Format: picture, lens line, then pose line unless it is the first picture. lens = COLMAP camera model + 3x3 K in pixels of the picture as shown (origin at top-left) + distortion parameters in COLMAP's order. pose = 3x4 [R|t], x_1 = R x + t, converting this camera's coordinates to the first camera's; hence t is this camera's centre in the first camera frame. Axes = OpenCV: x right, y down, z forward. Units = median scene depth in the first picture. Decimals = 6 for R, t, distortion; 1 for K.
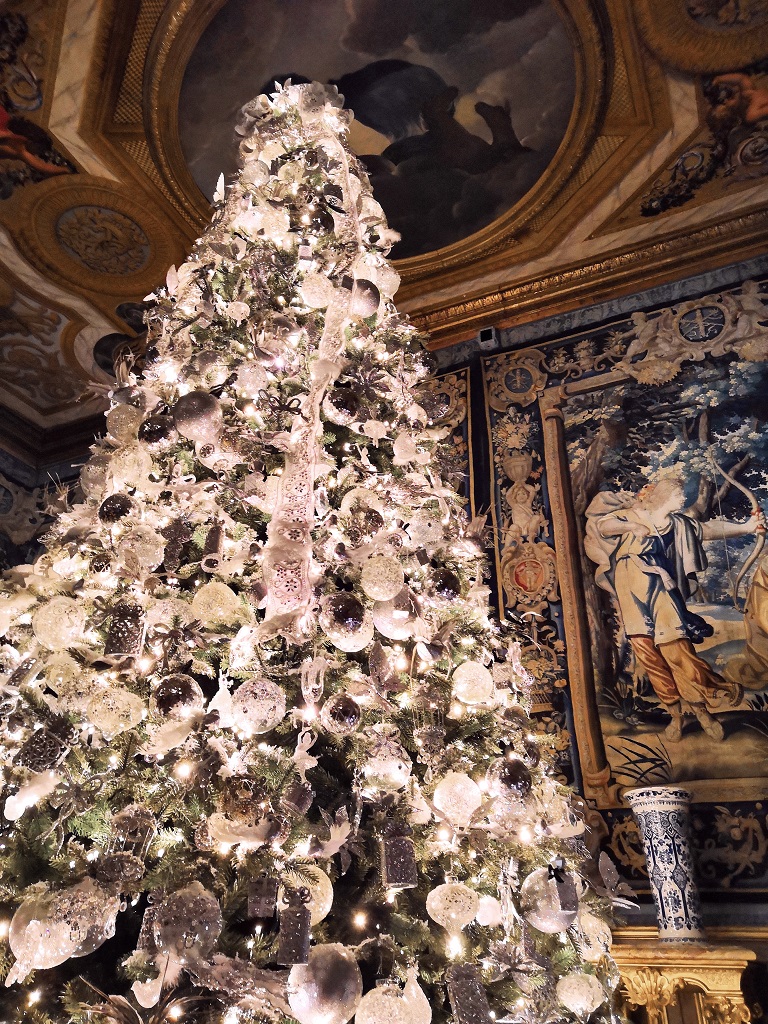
lens RADIAL K [[742.5, 0, 386.9], [0, 742.5, 506.7], [0, 0, 1]] dist [0.041657, 0.005198]
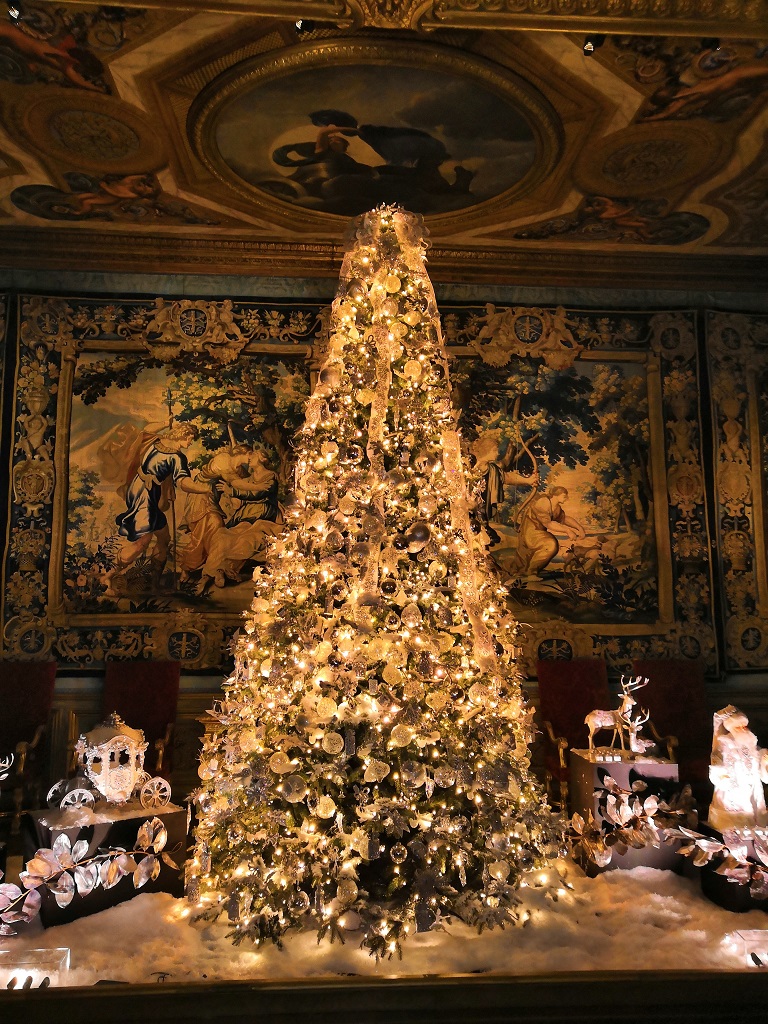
lens RADIAL K [[742.5, 0, 382.3], [0, 742.5, 516.6], [0, 0, 1]] dist [0.041657, 0.005198]
pose [[0.887609, 0.066402, 0.455787, -0.514768], [-0.221564, 0.929097, 0.296122, -0.289444], [-0.403807, -0.363827, 0.839387, -0.270674]]
